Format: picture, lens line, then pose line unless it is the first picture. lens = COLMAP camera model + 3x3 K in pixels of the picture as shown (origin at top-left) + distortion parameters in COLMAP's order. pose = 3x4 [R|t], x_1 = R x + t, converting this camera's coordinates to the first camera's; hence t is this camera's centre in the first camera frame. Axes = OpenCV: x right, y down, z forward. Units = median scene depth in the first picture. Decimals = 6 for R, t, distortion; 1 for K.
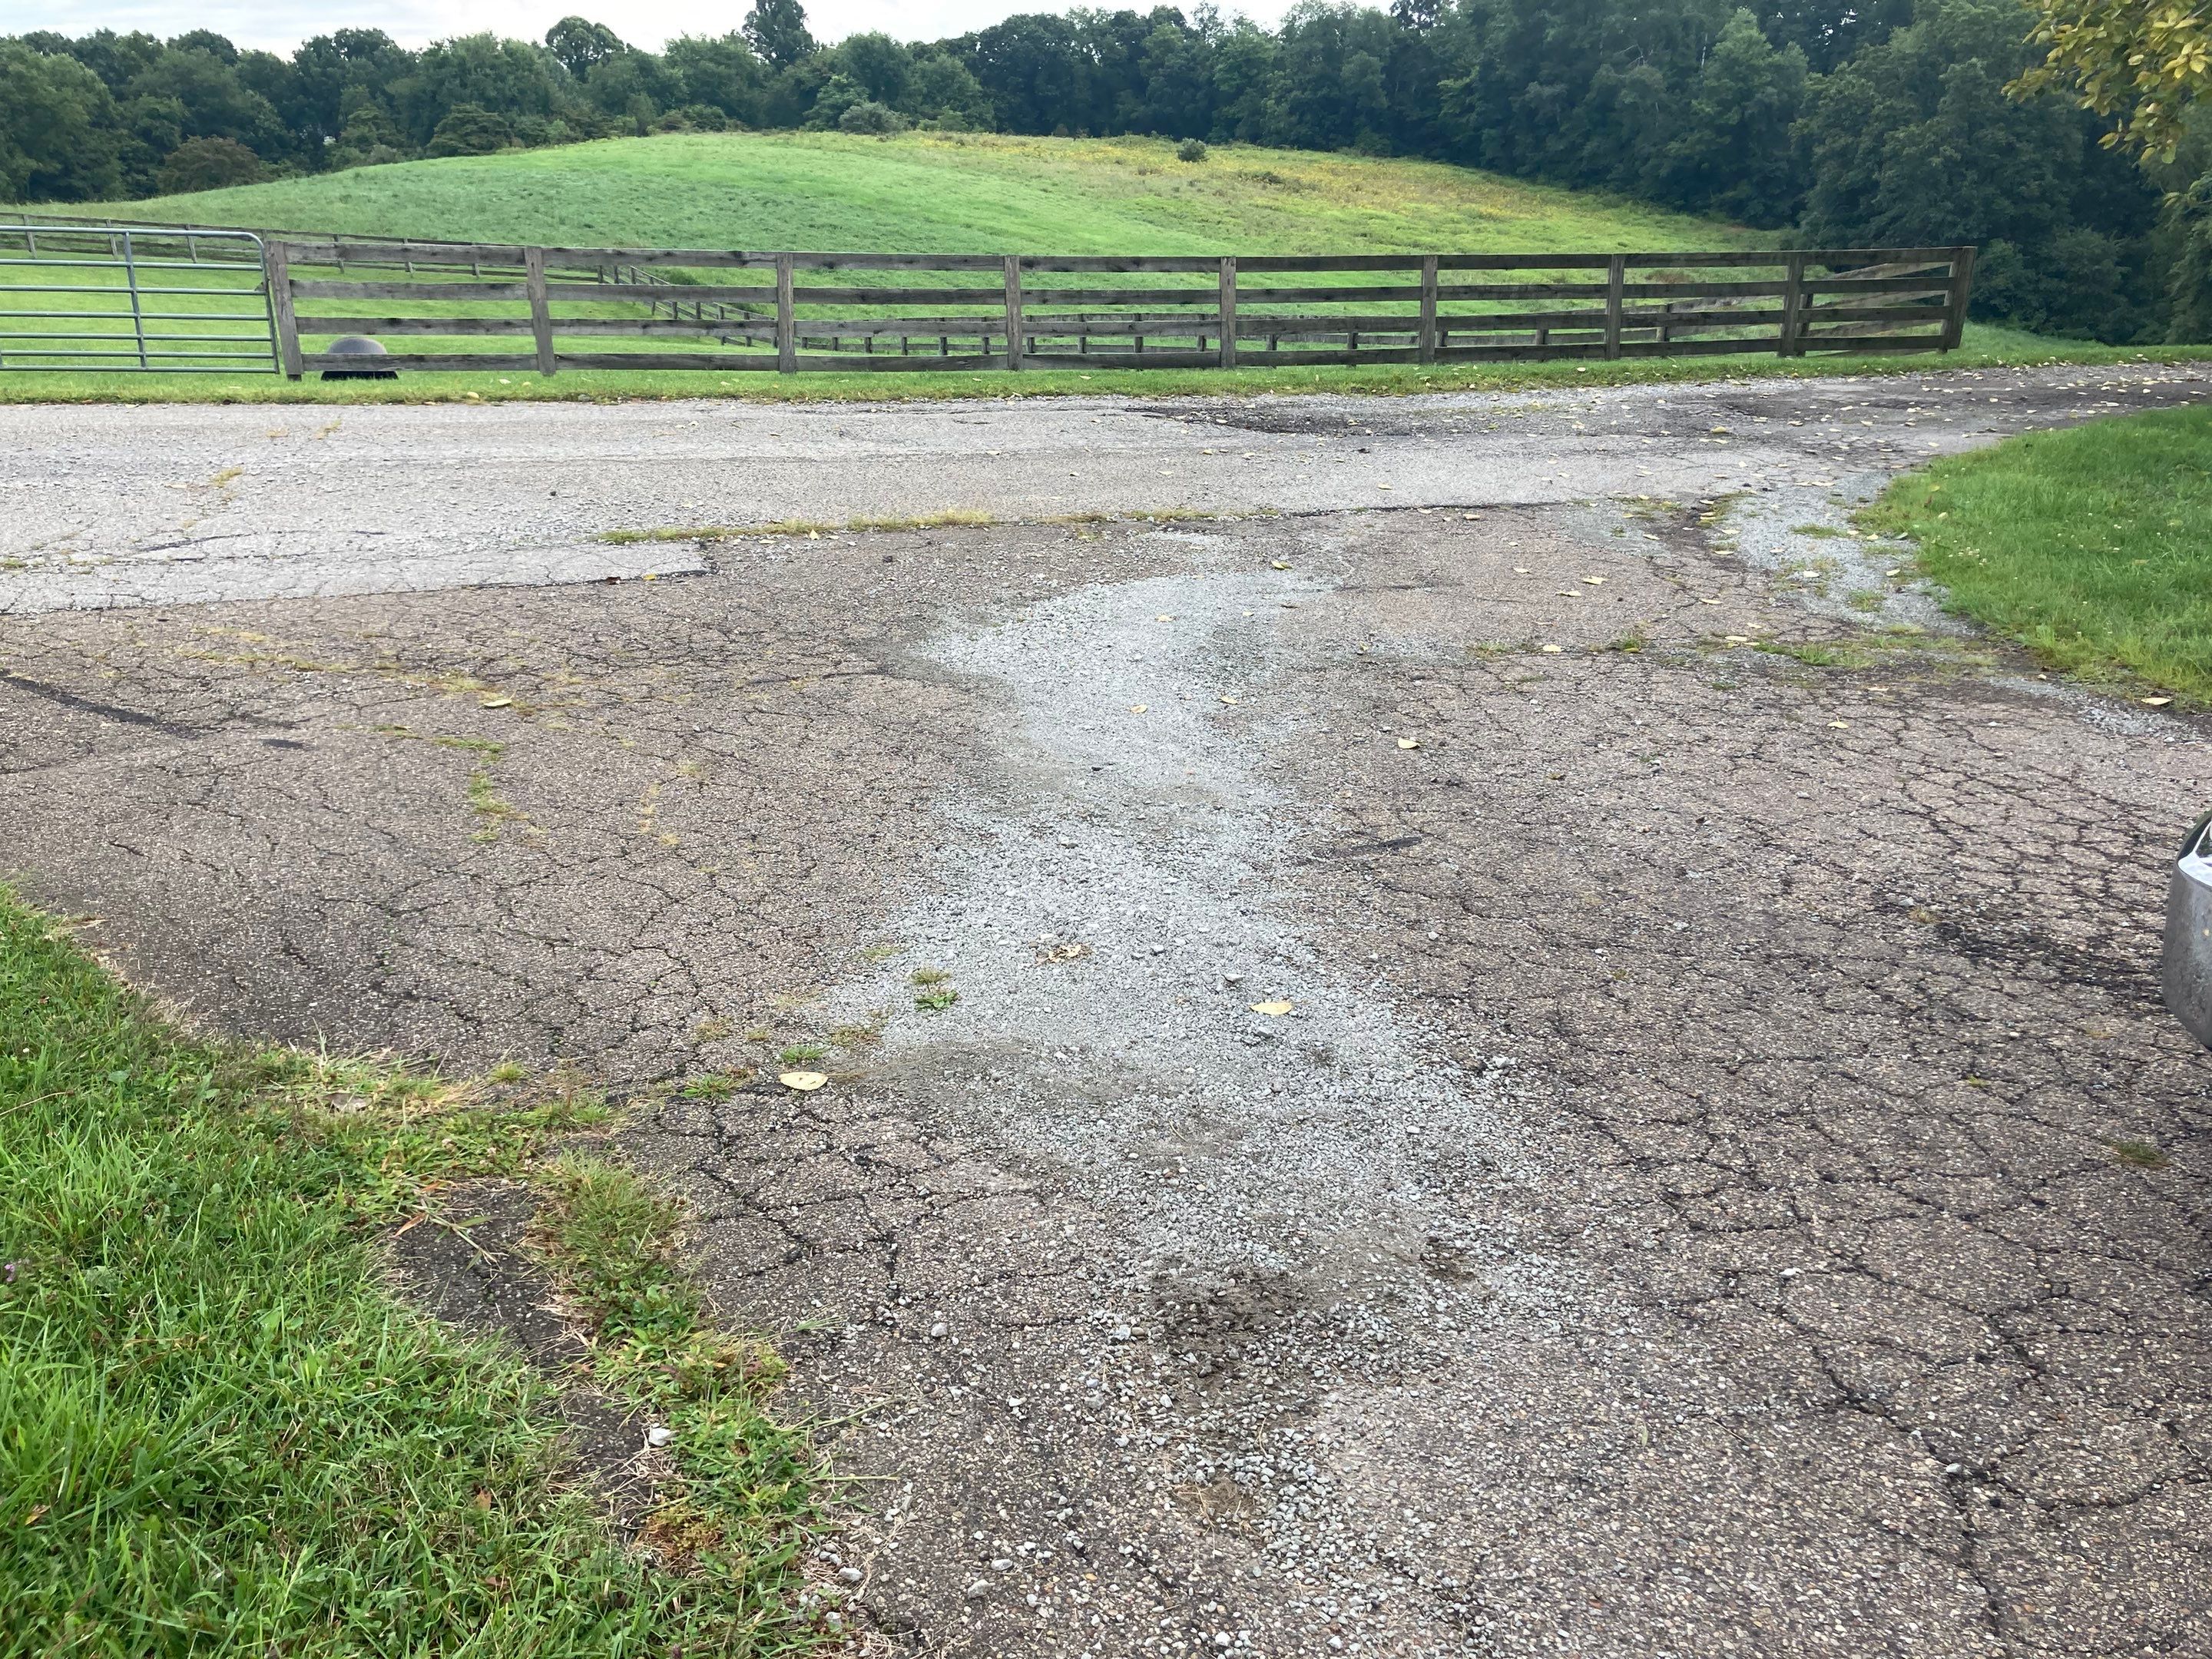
lens RADIAL K [[1814.2, 0, 1103.8], [0, 1814.2, 820.0], [0, 0, 1]] dist [0.015249, -0.004368]
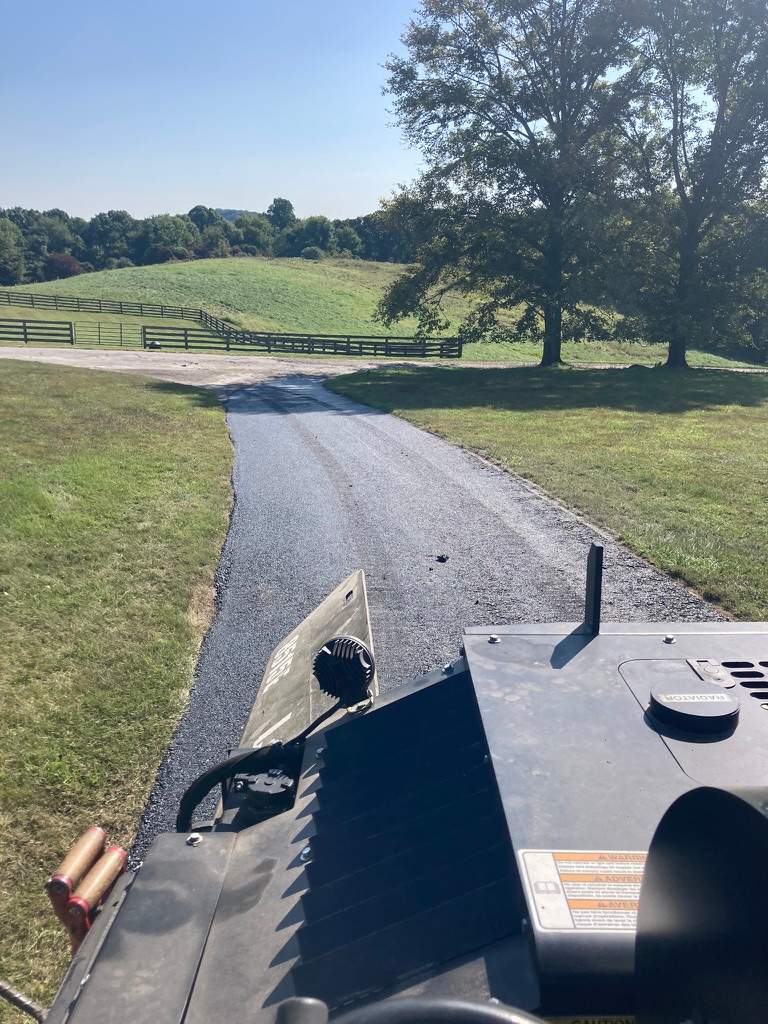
lens RADIAL K [[838.4, 0, 392.2], [0, 838.4, 501.1], [0, 0, 1]] dist [0.005762, 0.004352]
pose [[0.998161, 0.048948, -0.035749, 0.039829], [-0.051284, 0.996390, -0.067657, 0.032775], [0.032308, 0.069366, 0.997068, -0.137111]]
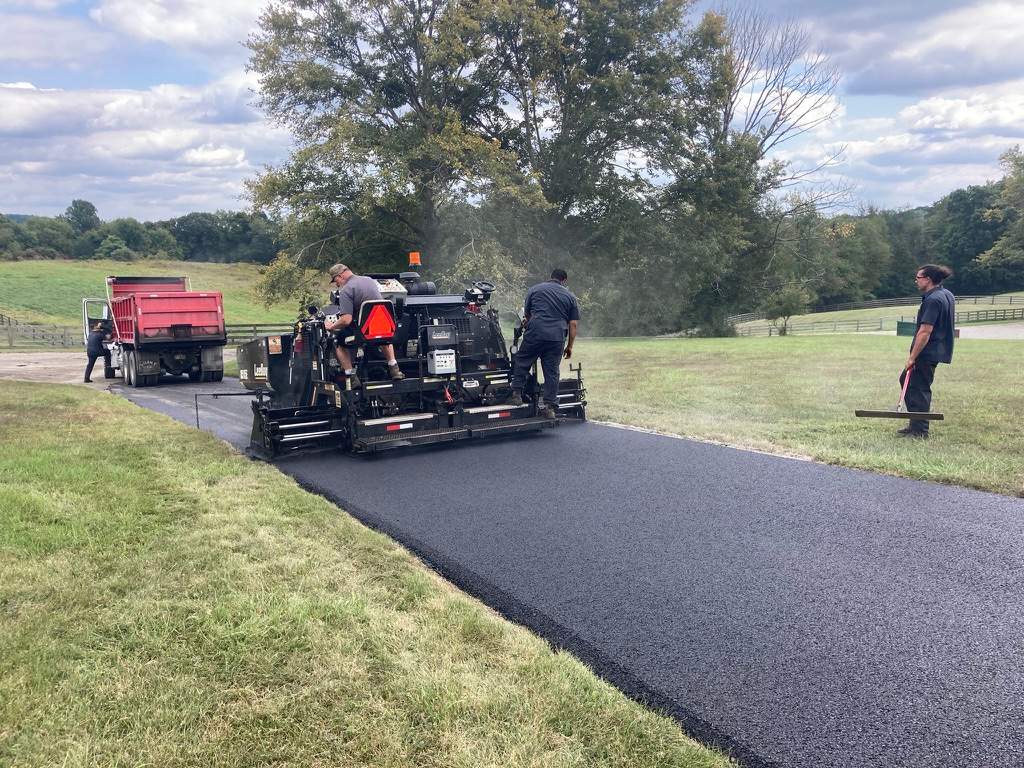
lens RADIAL K [[827.6, 0, 511.2], [0, 827.6, 371.9], [0, 0, 1]] dist [0.010636, 0.009392]
pose [[0.954233, -0.025887, 0.297941, 0.027177], [0.090389, 0.974618, -0.204816, 0.033682], [-0.285077, 0.222373, 0.932353, -0.125159]]
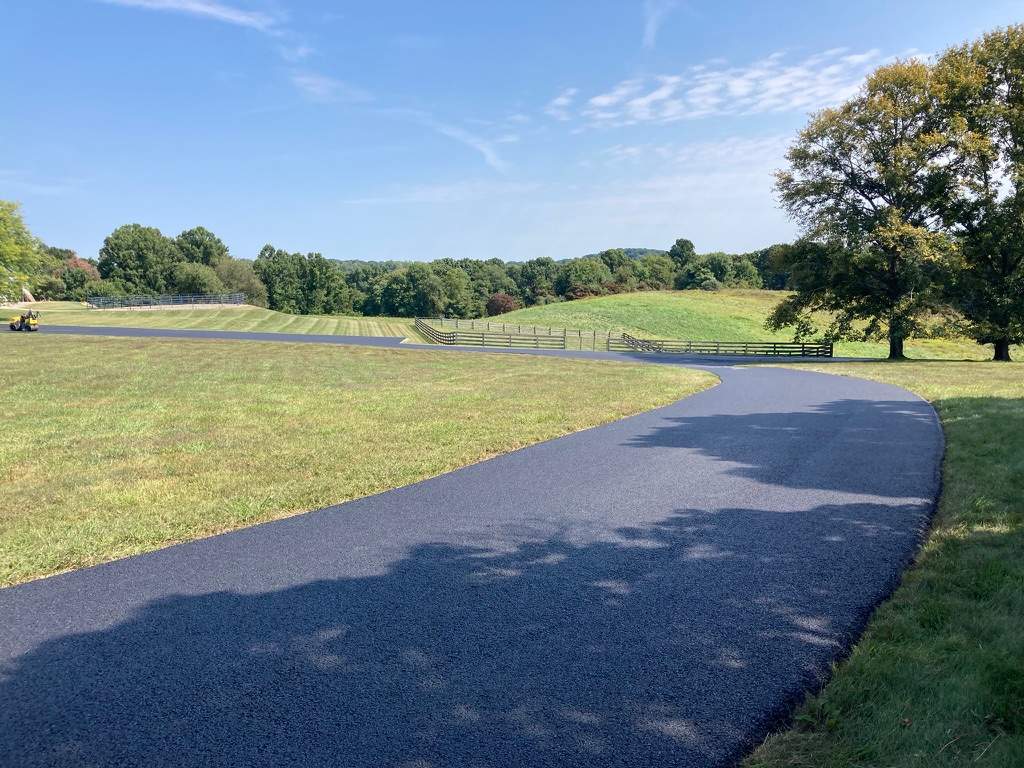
lens RADIAL K [[839.8, 0, 511.0], [0, 839.8, 379.6], [0, 0, 1]] dist [0.015249, -0.004368]
pose [[0.933126, 0.040788, -0.357230, 0.049317], [-0.124212, 0.968943, -0.213823, 0.068547], [0.337414, 0.243896, 0.909212, -0.238767]]
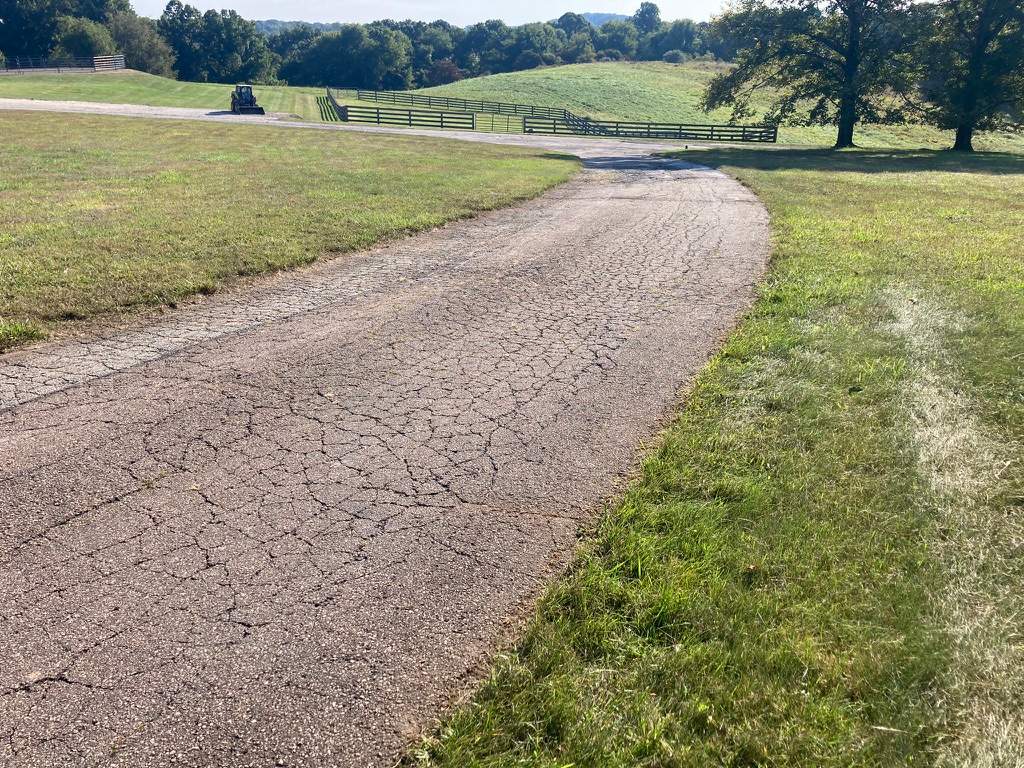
lens RADIAL K [[843.3, 0, 511.0], [0, 843.3, 378.2], [0, 0, 1]] dist [-0.051408, 0.097605]
pose [[0.947427, 0.130831, -0.292003, 0.057000], [-0.126250, 0.991396, 0.034566, 0.056014], [0.294013, 0.004117, 0.955792, -0.202199]]
